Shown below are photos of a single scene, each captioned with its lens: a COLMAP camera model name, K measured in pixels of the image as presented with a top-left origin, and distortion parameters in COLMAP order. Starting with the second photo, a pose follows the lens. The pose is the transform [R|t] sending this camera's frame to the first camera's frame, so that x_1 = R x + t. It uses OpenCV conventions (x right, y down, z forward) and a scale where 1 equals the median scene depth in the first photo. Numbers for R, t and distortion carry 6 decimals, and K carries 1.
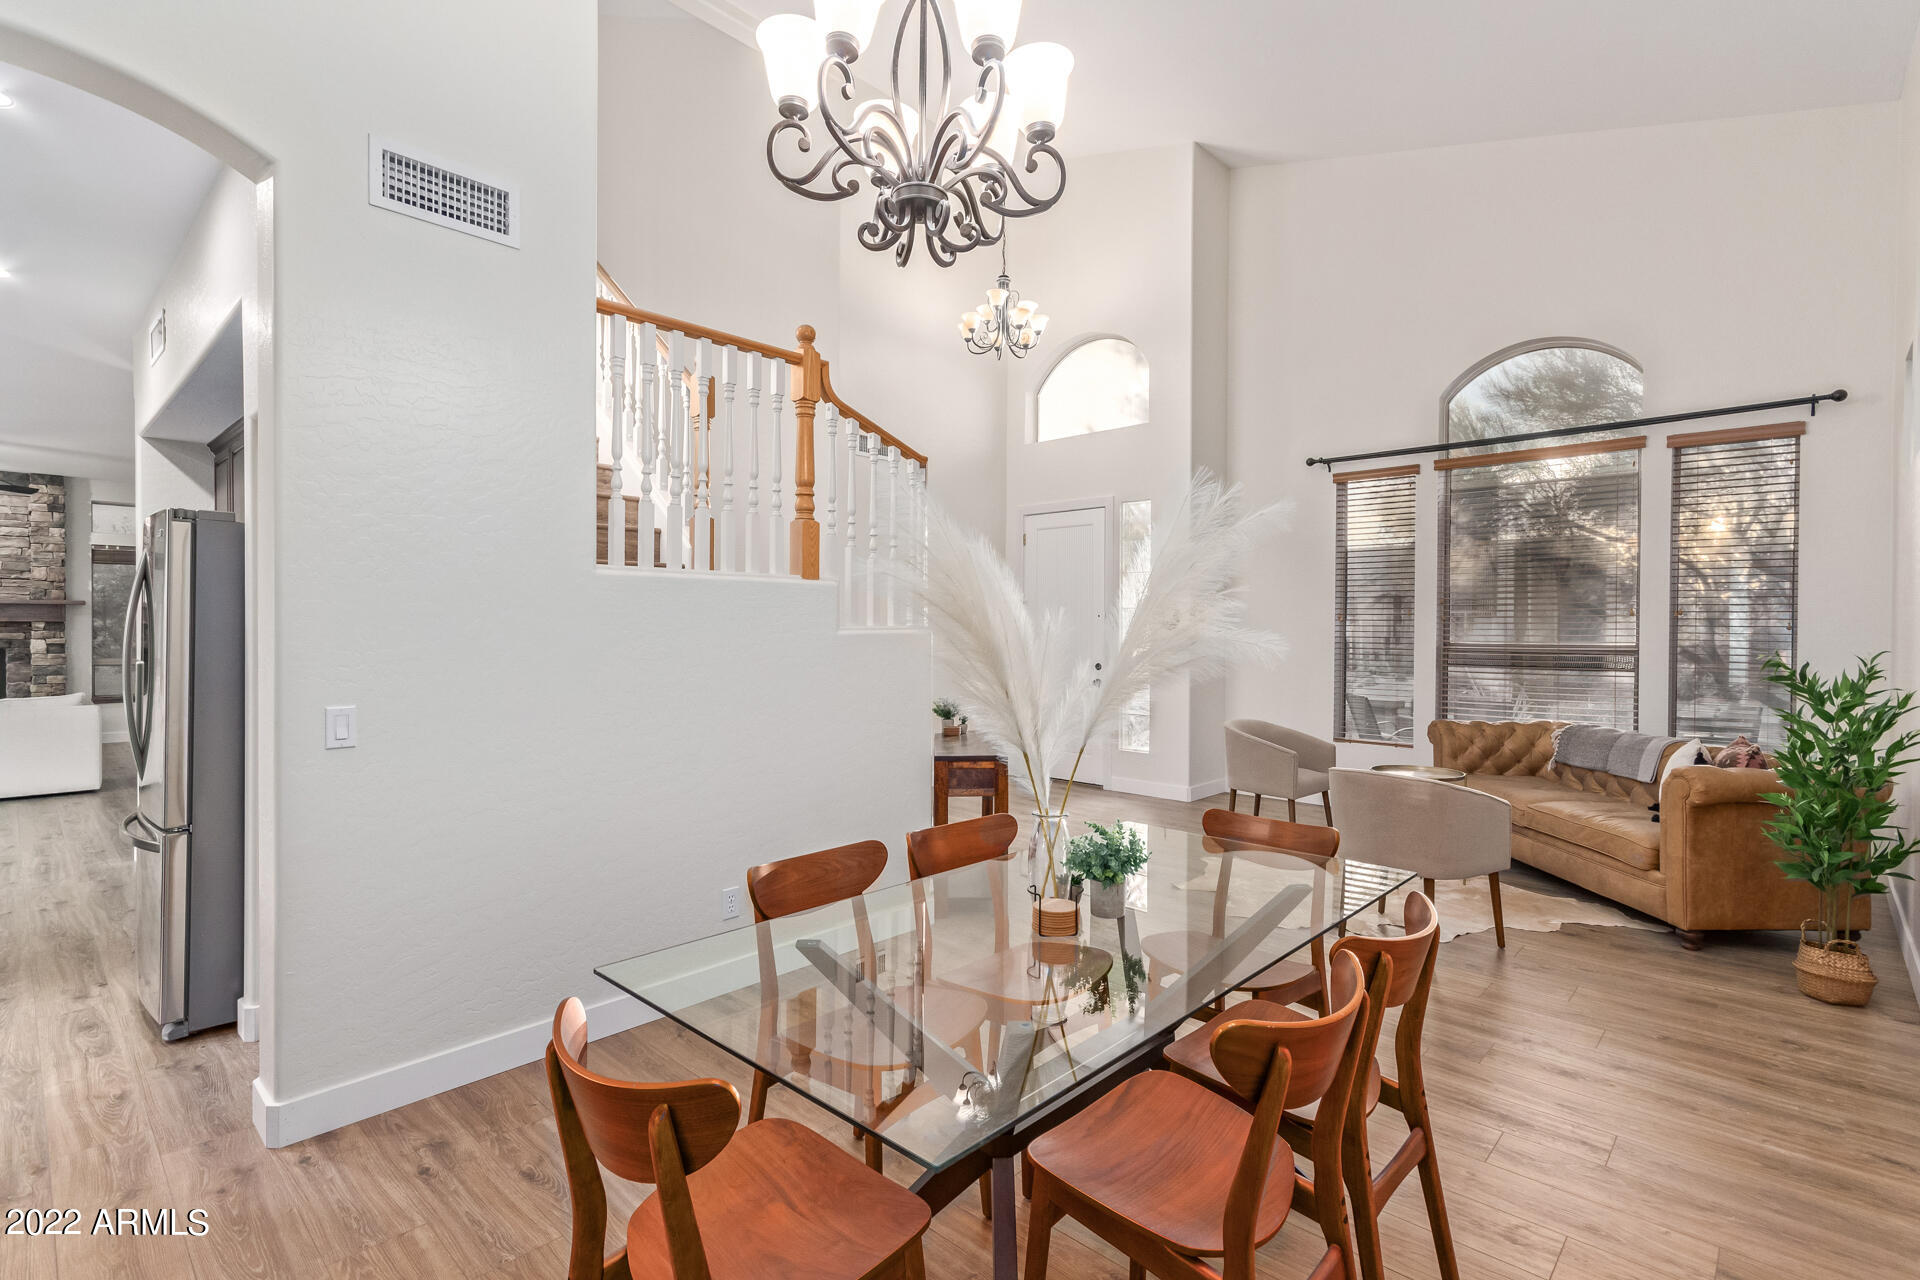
lens RADIAL K [[896.3, 0, 963.9], [0, 896.3, 635.6], [0, 0, 1]] dist [0.006486, -0.000291]
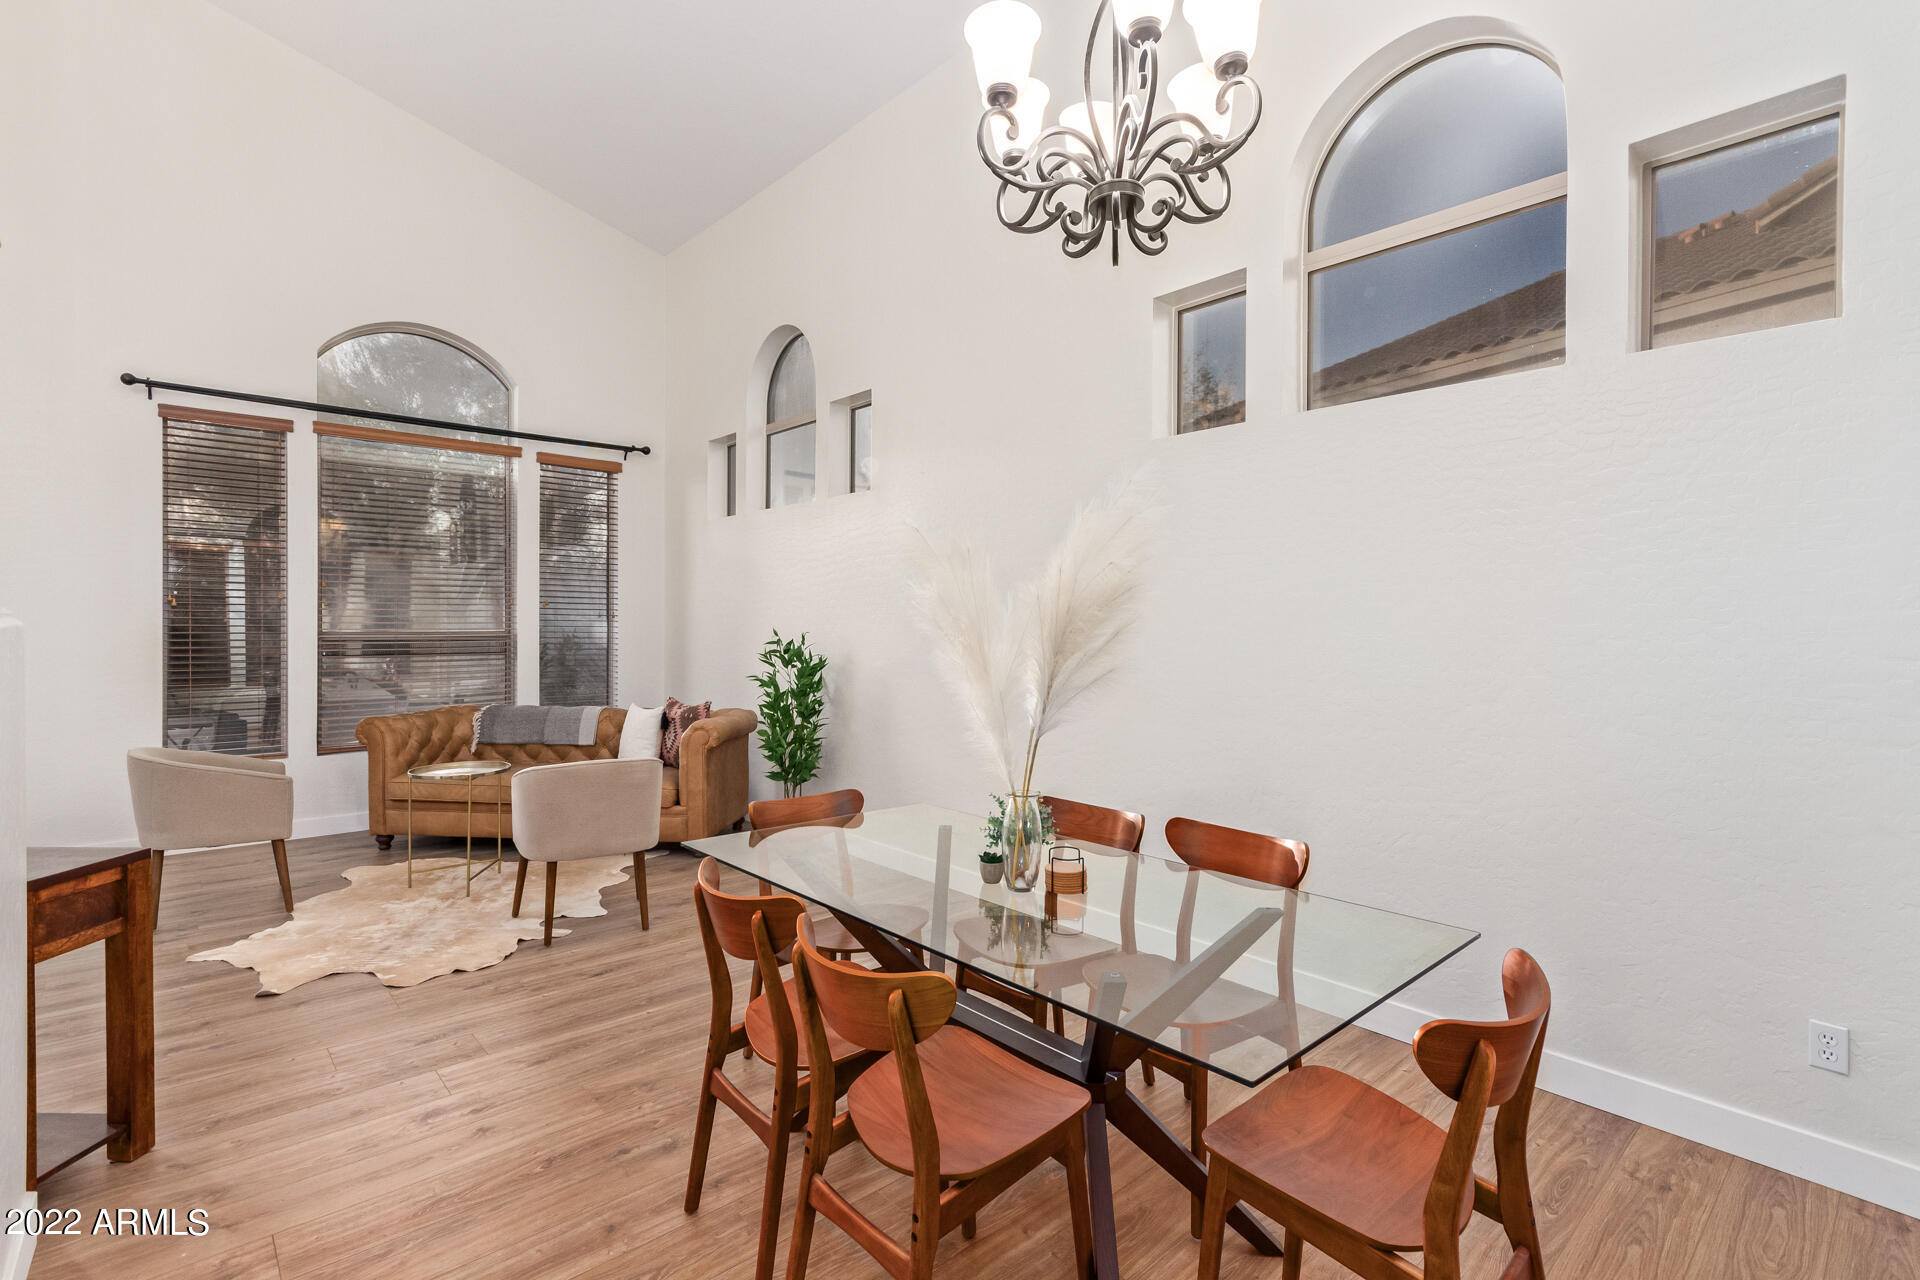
lens RADIAL K [[896.3, 0, 974.3], [0, 896.3, 633.7], [0, 0, 1]] dist [0.006486, -0.000291]
pose [[0.078242, -0.015678, 0.996811, -0.359770], [0.002261, 0.999877, 0.015548, -0.002457], [-0.996932, 0.001037, 0.078267, 0.364344]]
